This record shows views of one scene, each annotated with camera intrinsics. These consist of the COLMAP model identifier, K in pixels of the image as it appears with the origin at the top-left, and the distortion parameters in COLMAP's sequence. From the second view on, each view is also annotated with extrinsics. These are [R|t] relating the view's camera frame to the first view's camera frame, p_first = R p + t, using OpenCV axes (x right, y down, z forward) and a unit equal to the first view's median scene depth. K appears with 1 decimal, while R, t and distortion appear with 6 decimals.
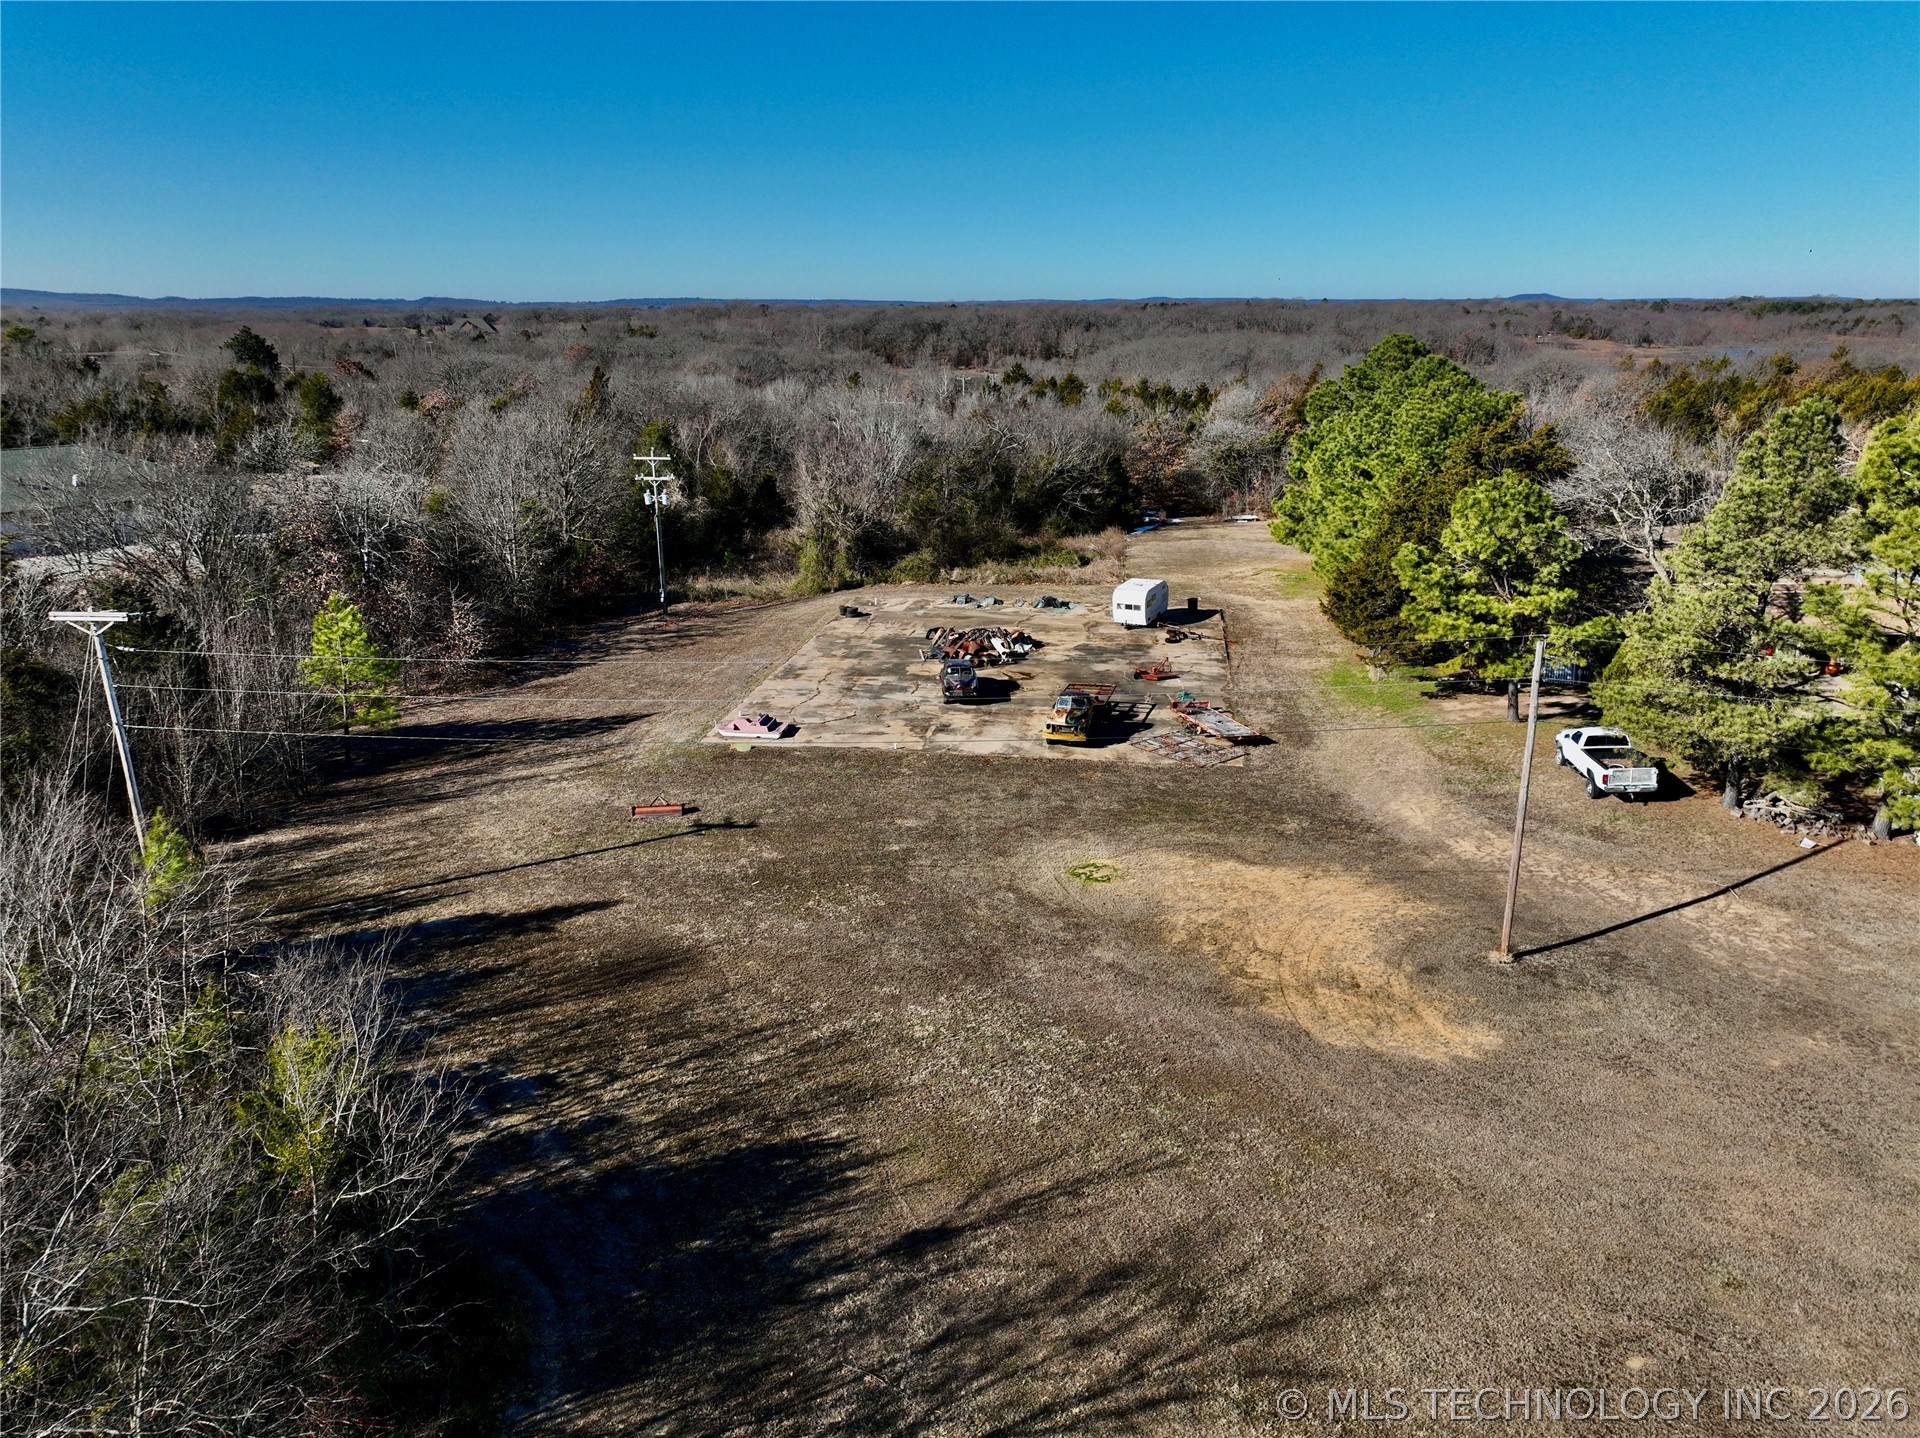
lens RADIAL K [[1349.1, 0, 960.0], [0, 1349.1, 719.0], [0, 0, 1]] dist [0.003174, 0.010042]
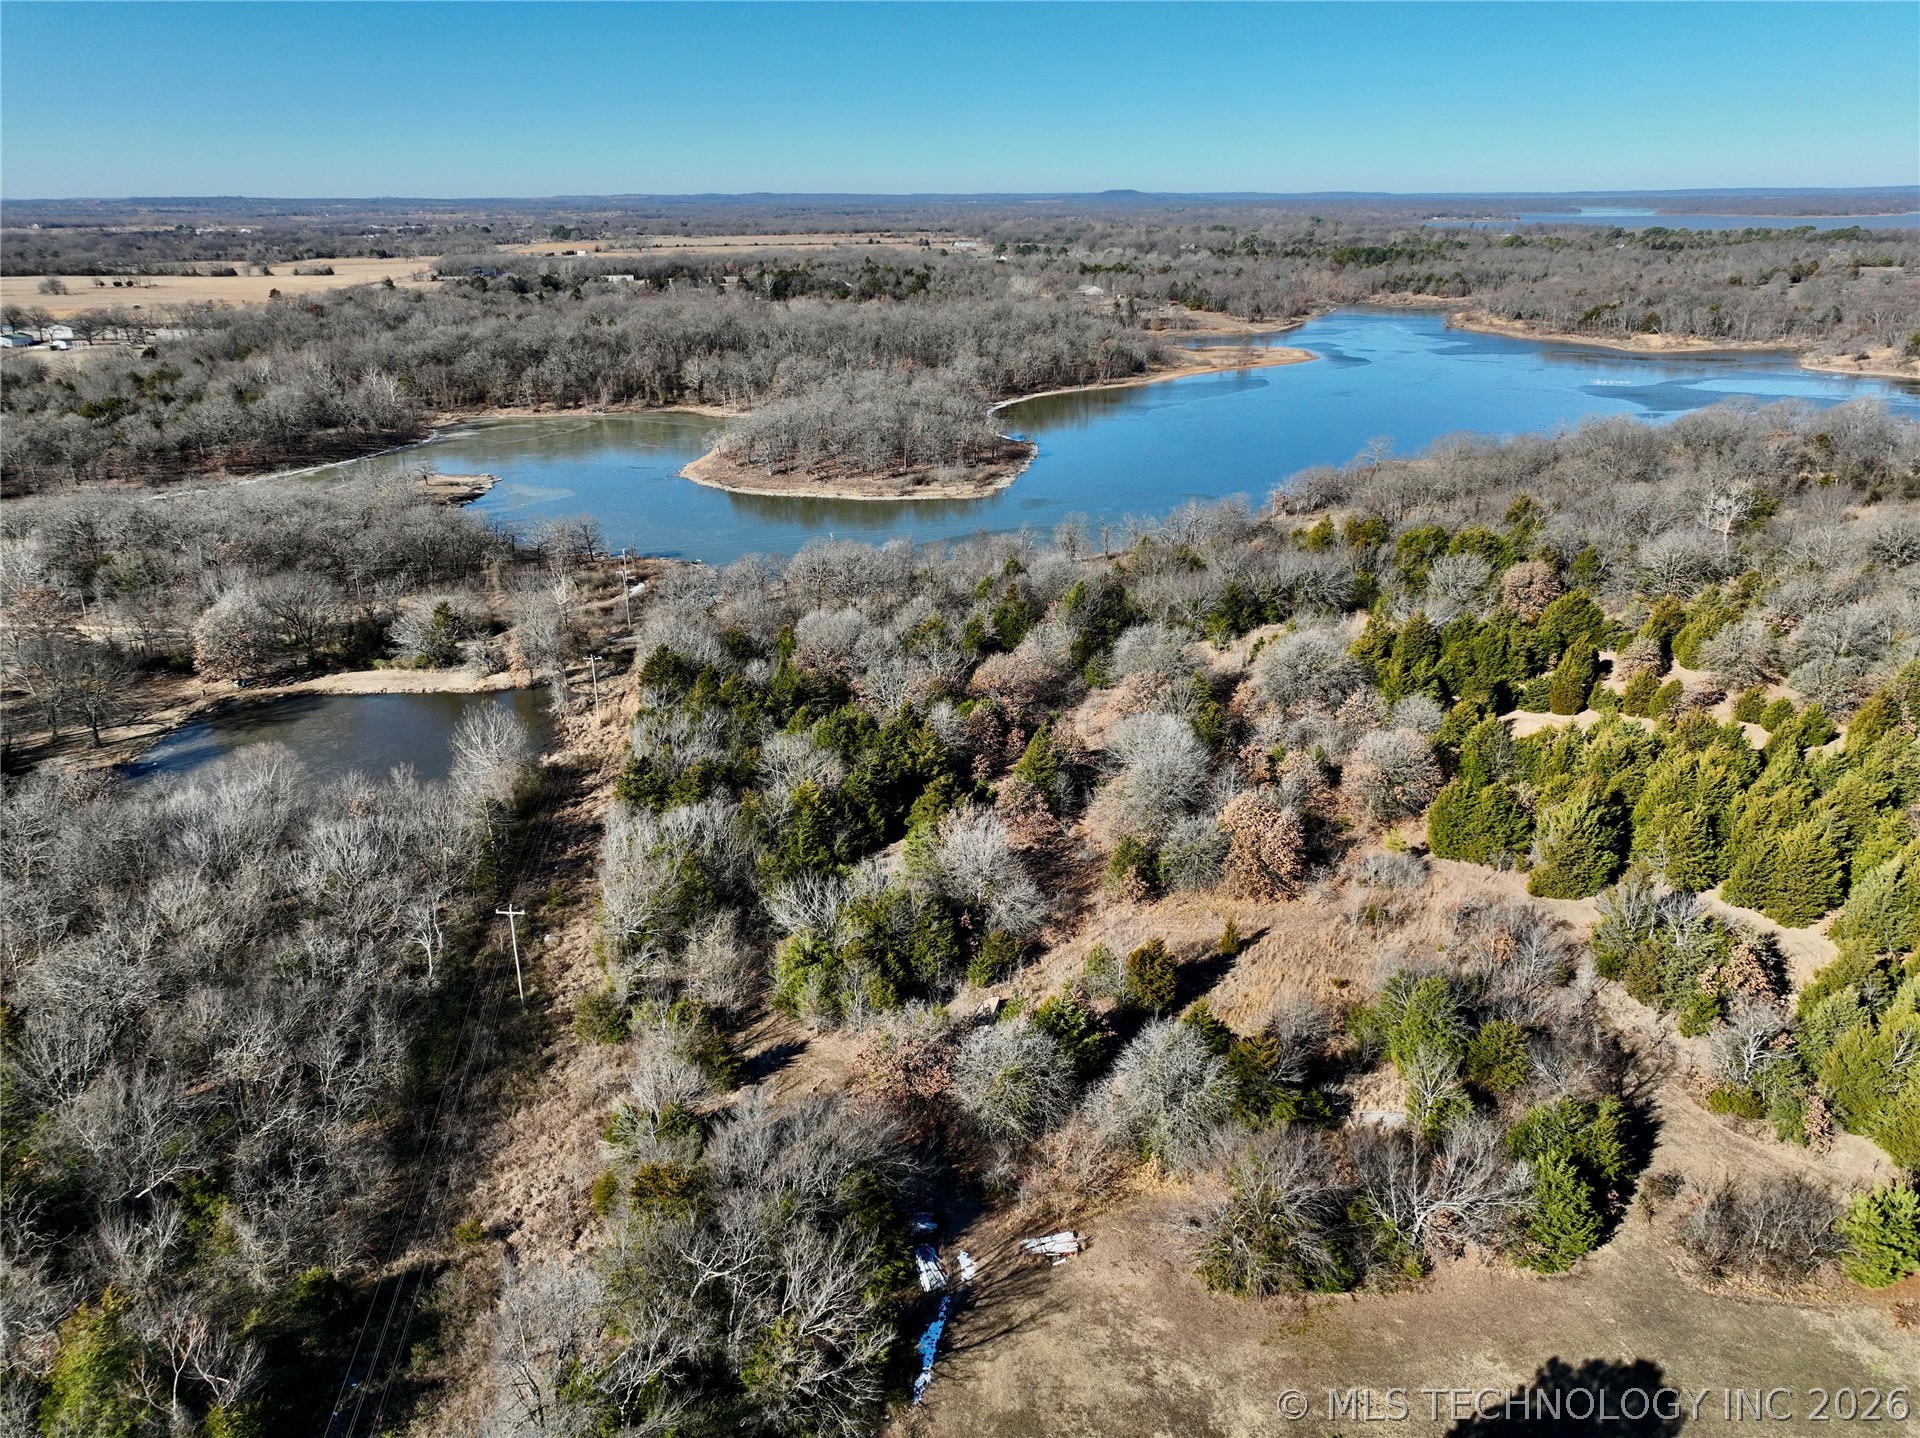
lens RADIAL K [[1346.0, 0, 960.0], [0, 1346.0, 719.0], [0, 0, 1]] dist [0.007820, -0.002736]
pose [[0.962293, -0.099560, 0.253139, 0.027489], [0.081363, 0.993356, 0.081392, -0.959539], [-0.259560, -0.057727, 0.964000, 0.727333]]
